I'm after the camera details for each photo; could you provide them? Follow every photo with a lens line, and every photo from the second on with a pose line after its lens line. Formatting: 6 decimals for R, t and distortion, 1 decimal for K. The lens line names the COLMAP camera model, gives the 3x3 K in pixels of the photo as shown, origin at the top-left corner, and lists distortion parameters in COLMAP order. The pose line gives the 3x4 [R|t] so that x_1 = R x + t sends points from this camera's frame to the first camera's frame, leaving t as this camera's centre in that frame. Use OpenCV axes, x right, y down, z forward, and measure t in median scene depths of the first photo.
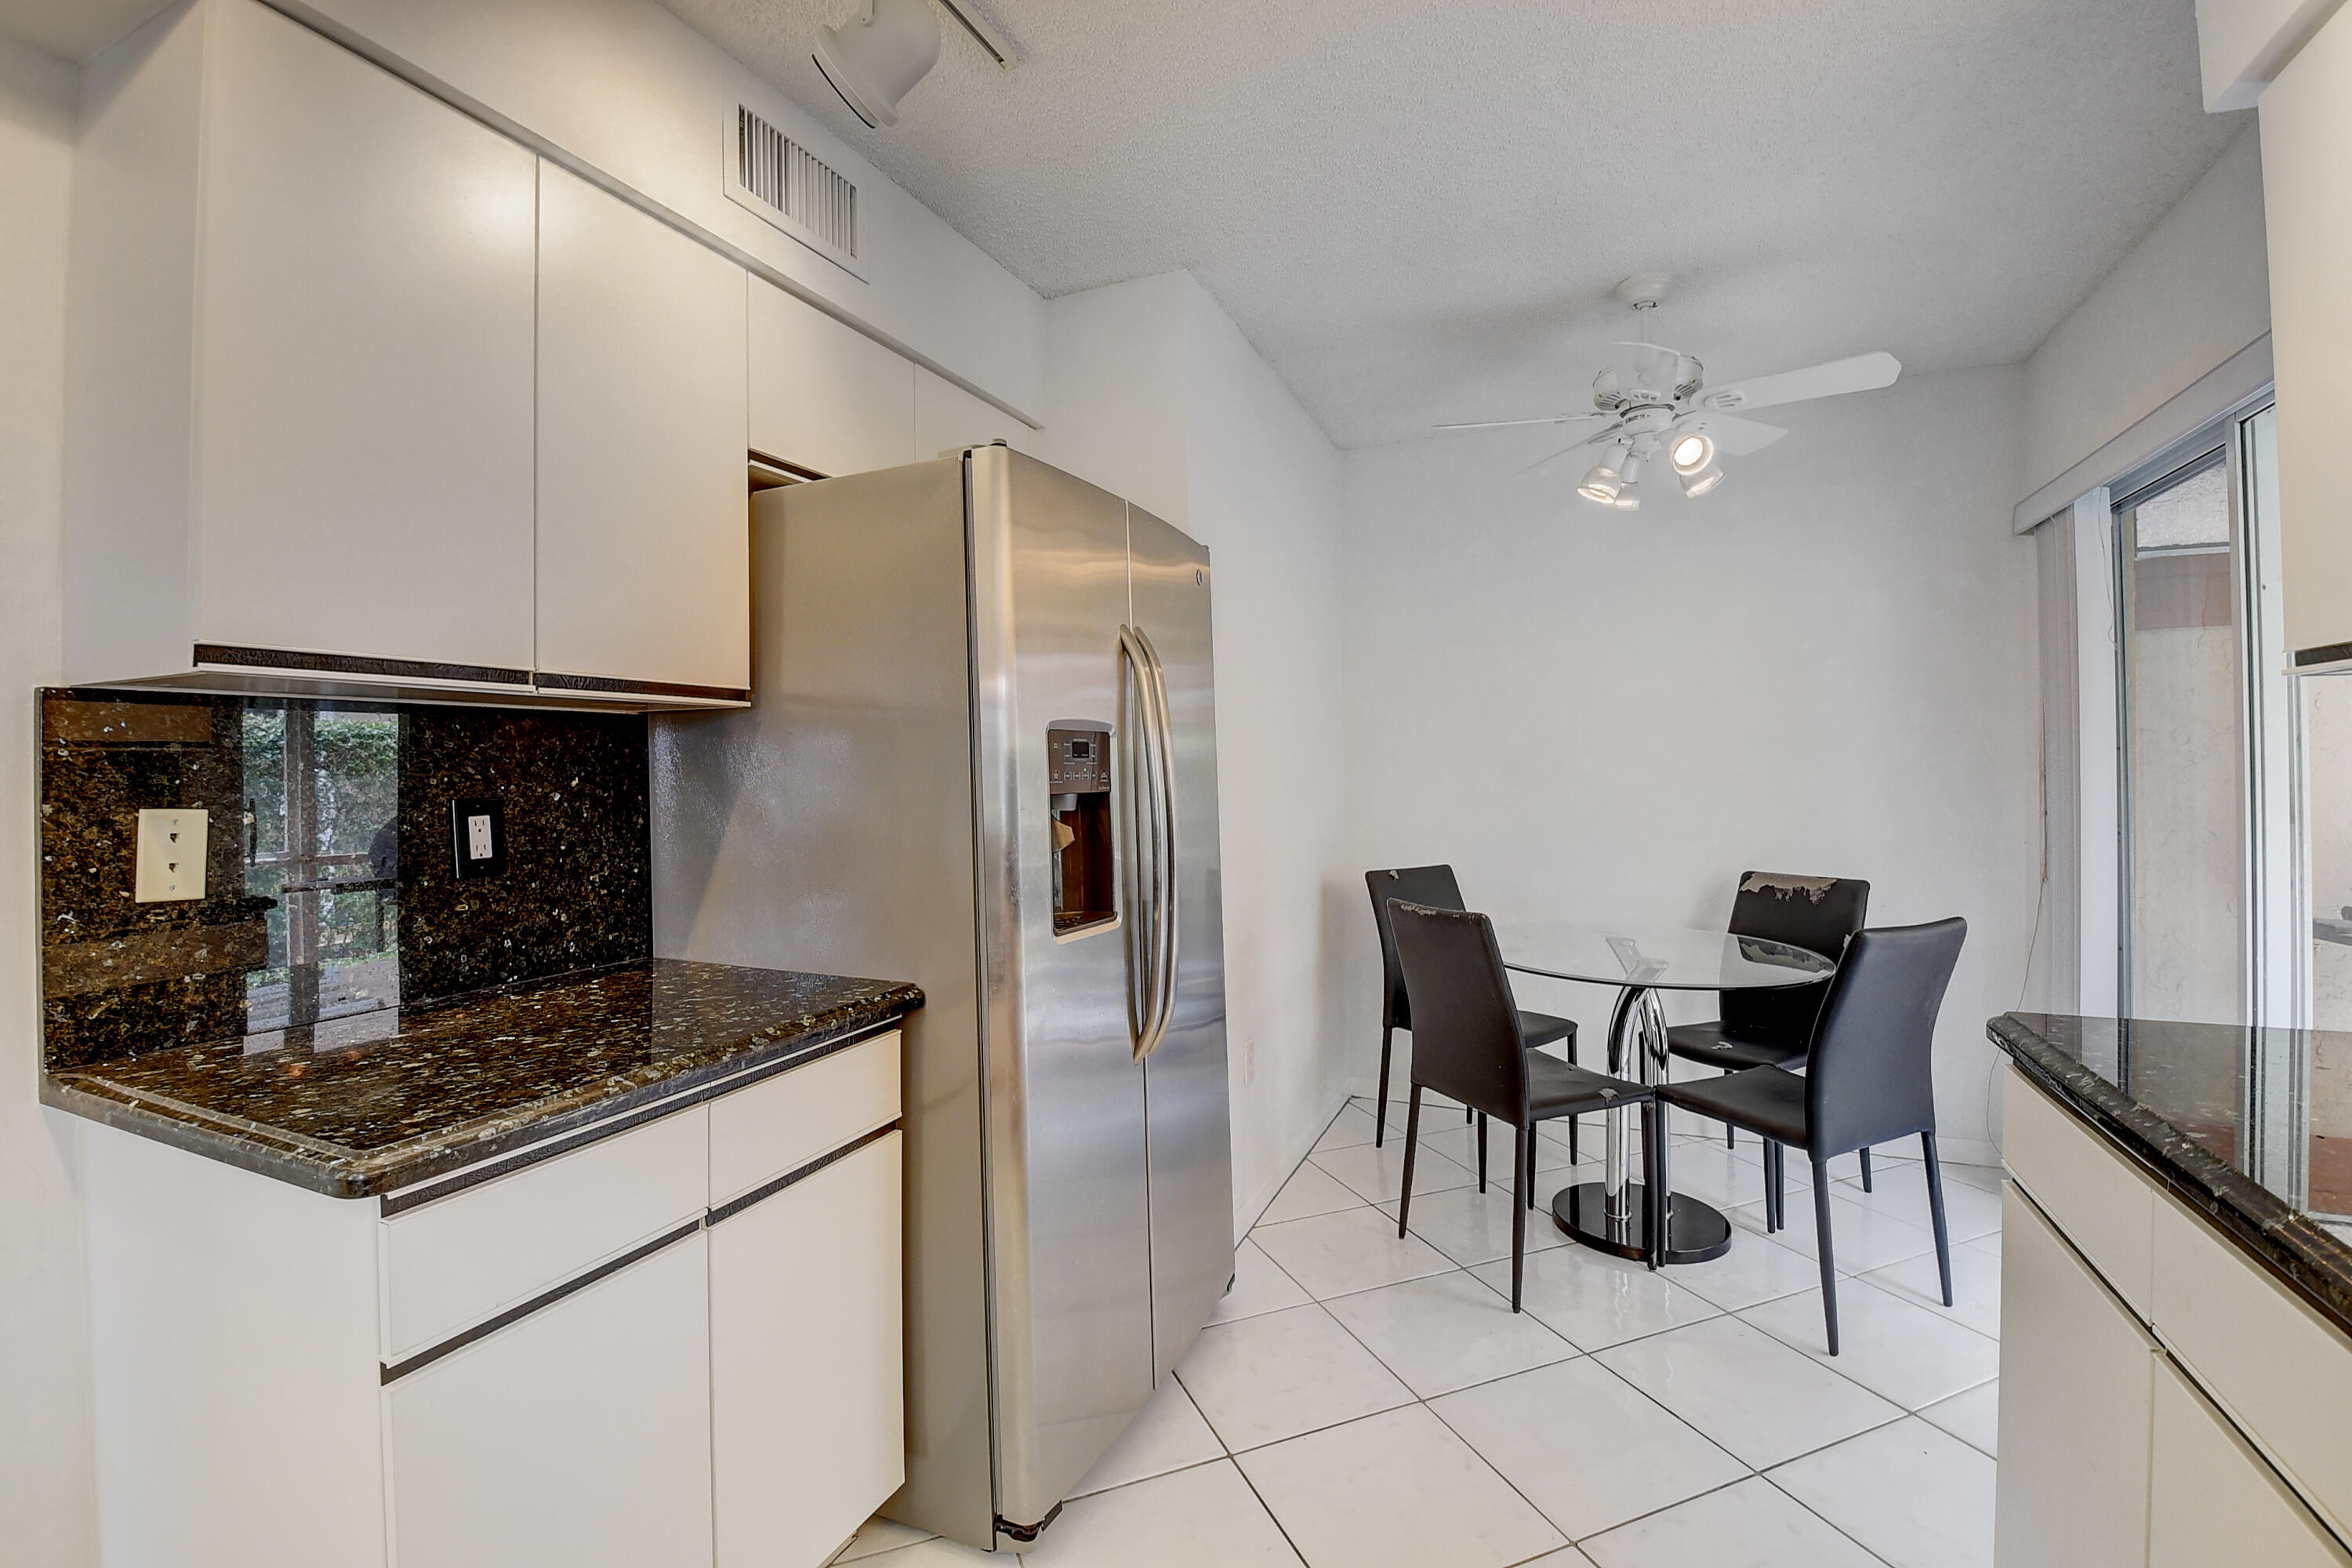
lens RADIAL K [[1038.4, 0, 1165.2], [0, 1038.4, 756.5], [0, 0, 1]] dist [0.031244, -0.044384]
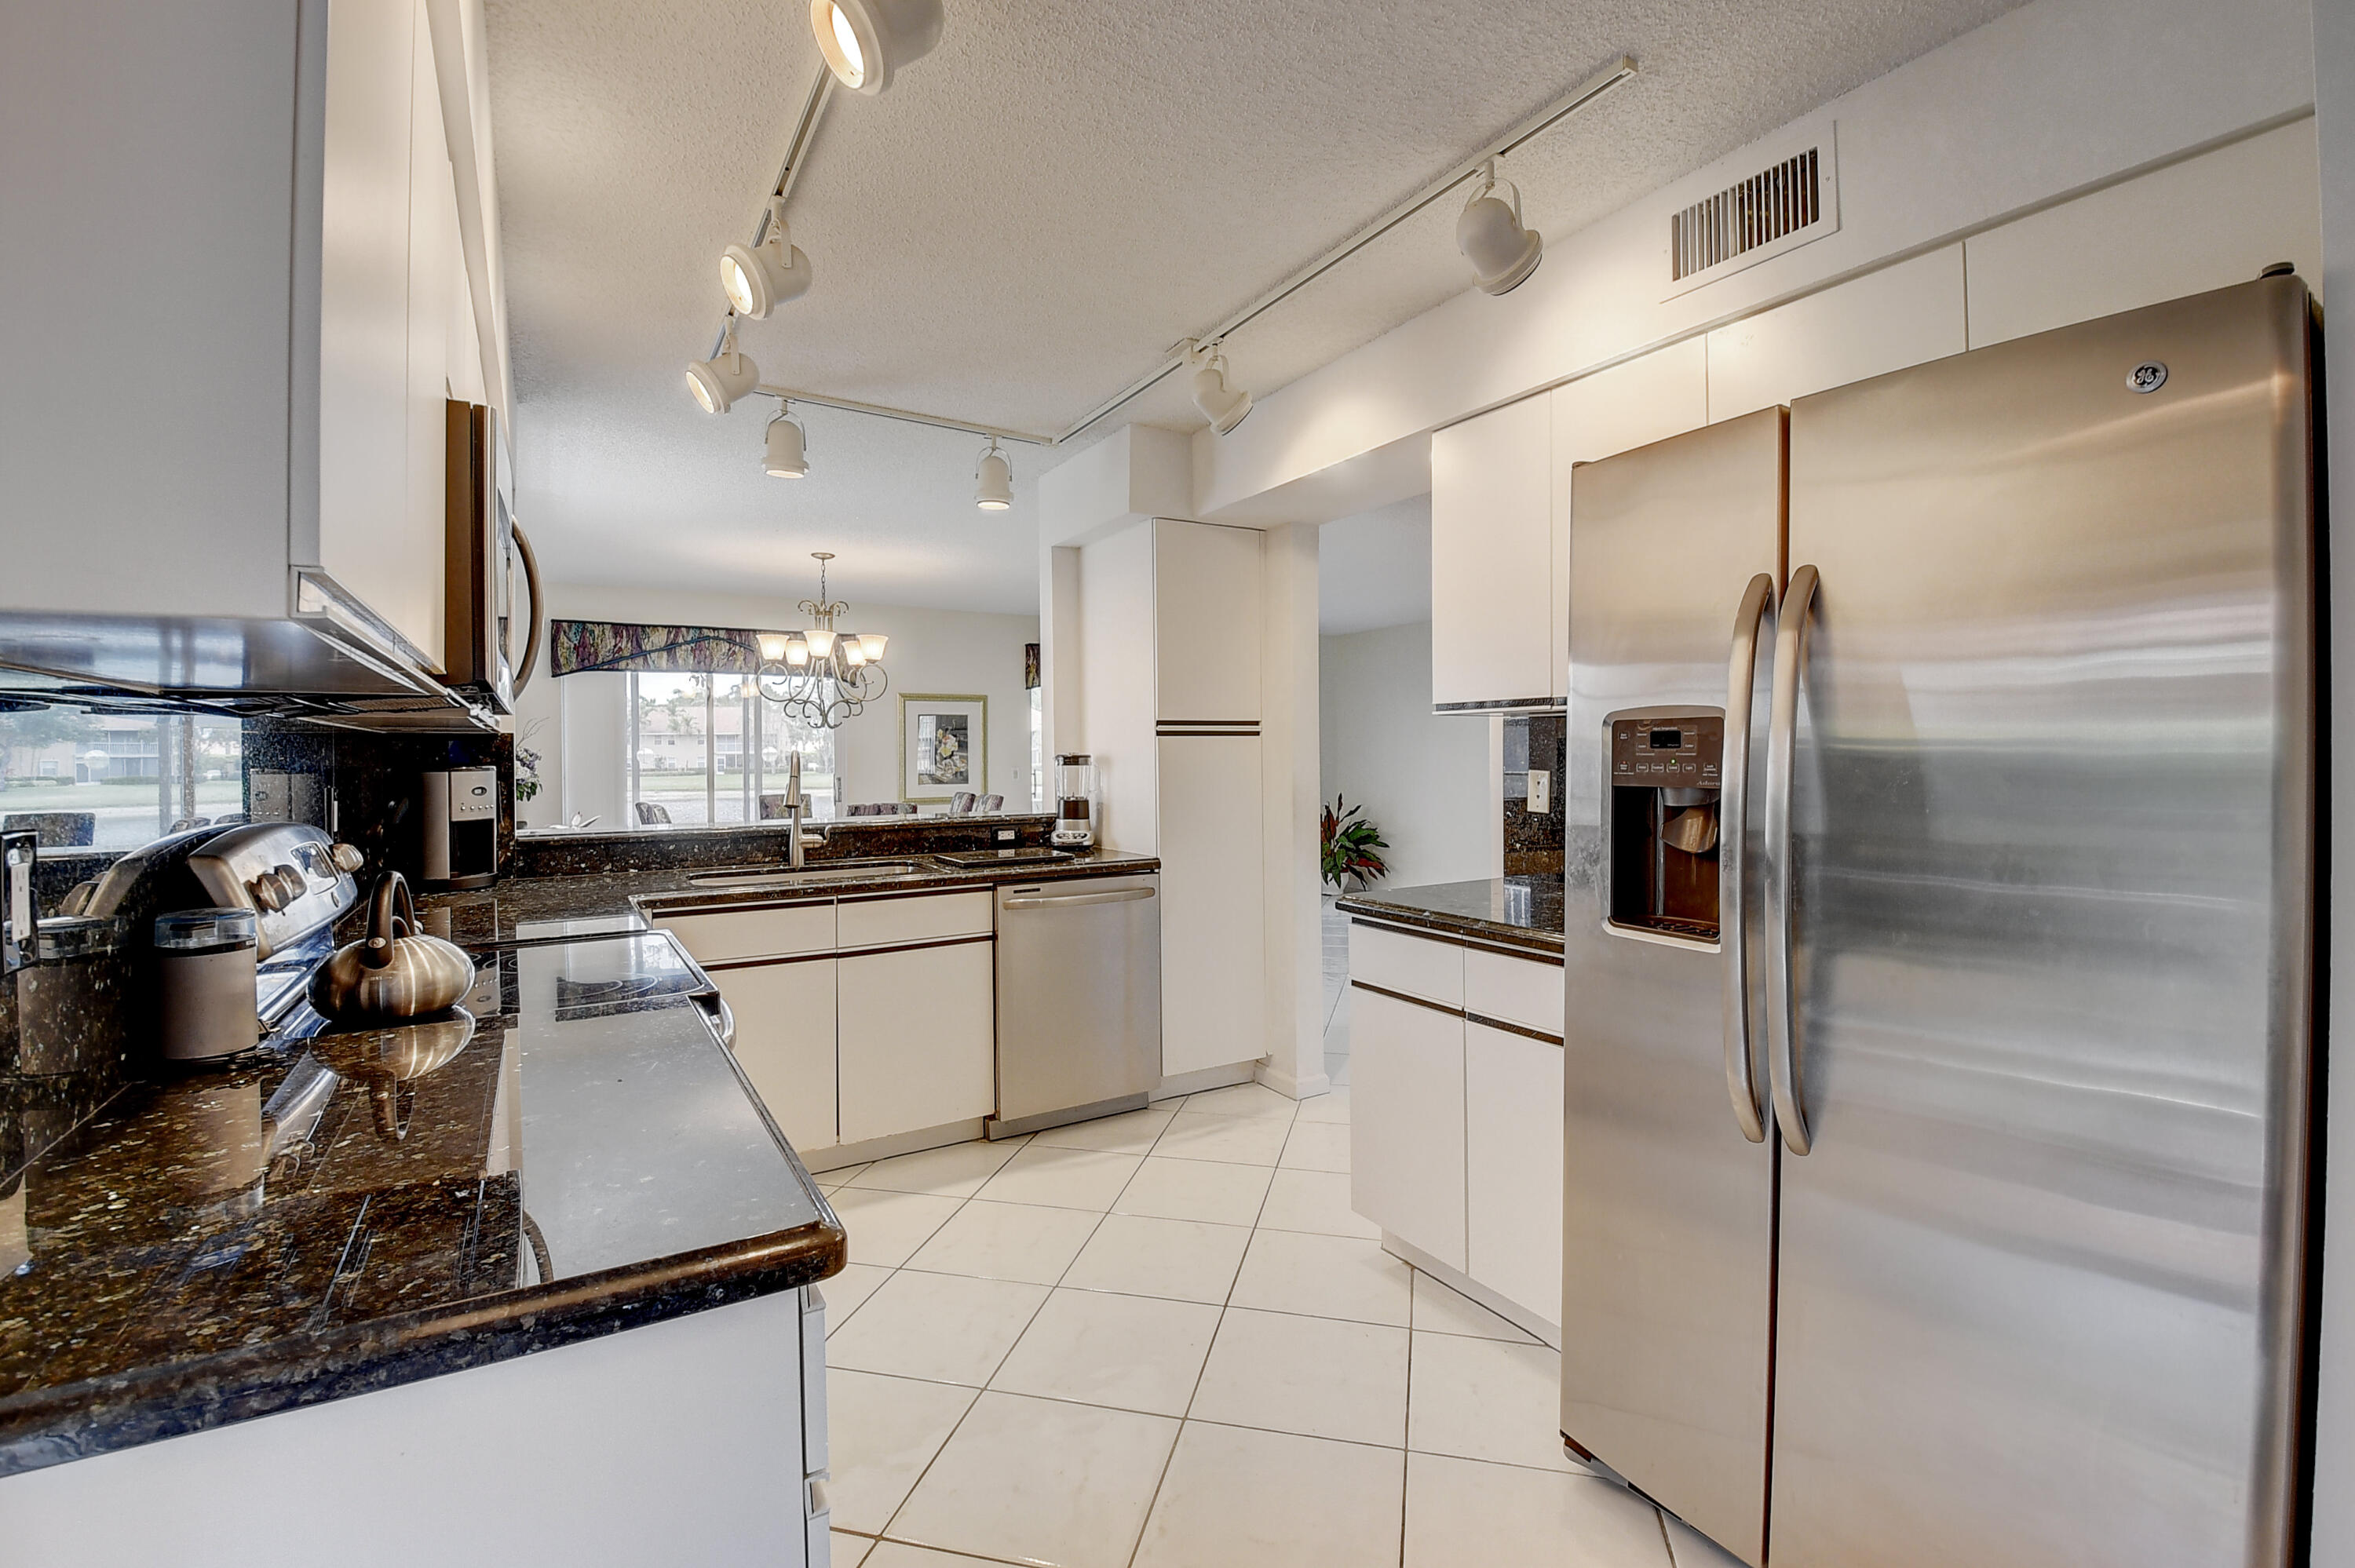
lens RADIAL K [[1039.6, 0, 1166.6], [0, 1039.6, 756.4], [0, 0, 1]] dist [0.031244, -0.044384]
pose [[-0.583287, 0.018435, -0.812057, 0.936070], [0.019937, 0.999766, 0.008376, -0.008045], [0.812021, -0.011304, -0.583518, 1.204538]]
